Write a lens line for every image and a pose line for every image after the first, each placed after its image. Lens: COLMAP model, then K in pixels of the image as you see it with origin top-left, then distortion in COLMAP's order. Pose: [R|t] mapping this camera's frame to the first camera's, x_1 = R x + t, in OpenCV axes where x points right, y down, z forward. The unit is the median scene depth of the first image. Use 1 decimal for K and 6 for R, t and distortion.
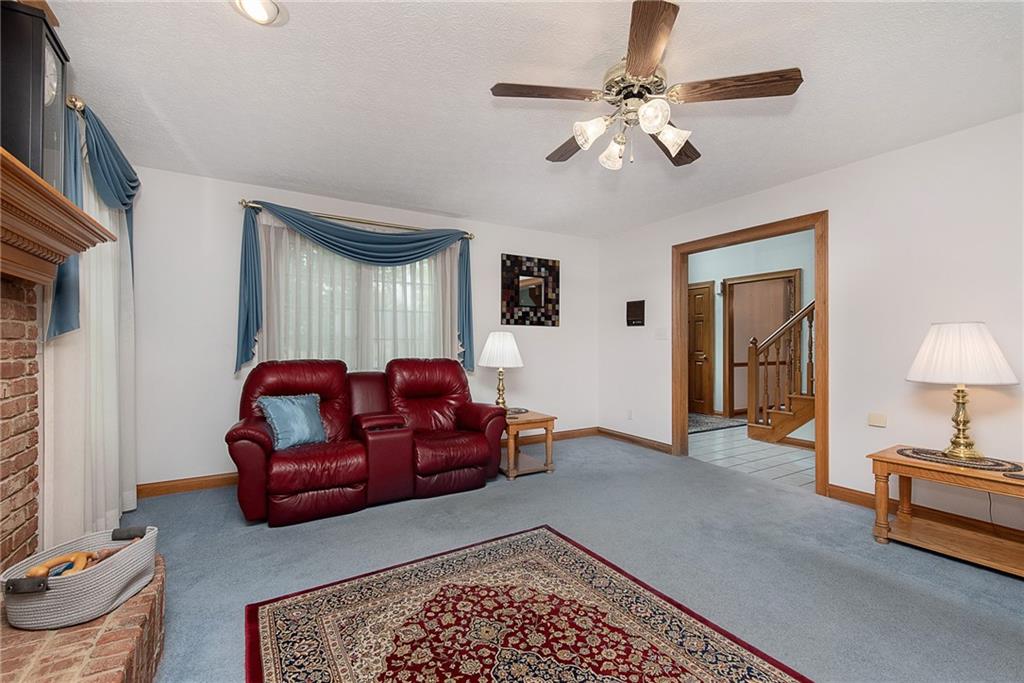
lens RADIAL K [[440.5, 0, 512.0], [0, 440.5, 346.2], [0, 0, 1]] dist [0.005489, 0.000178]
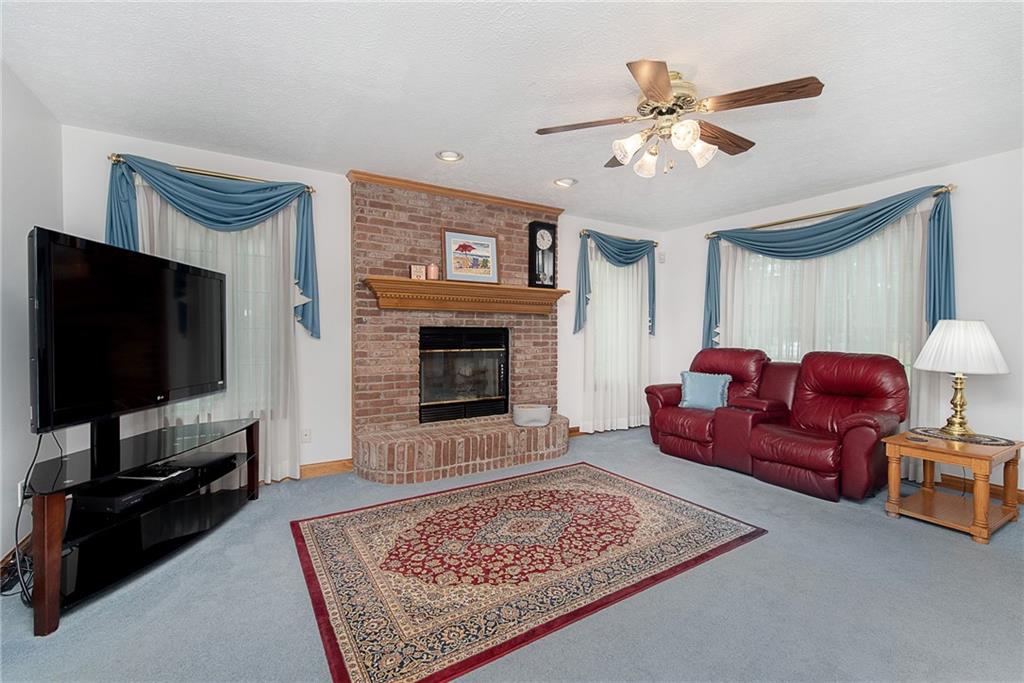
lens RADIAL K [[440.5, 0, 511.7], [0, 440.5, 336.6], [0, 0, 1]] dist [0.005489, 0.000178]
pose [[0.007138, 0.012870, -0.999892, 1.034014], [-0.008513, 0.999882, 0.012809, -0.016548], [0.999938, 0.008421, 0.007247, 0.456061]]
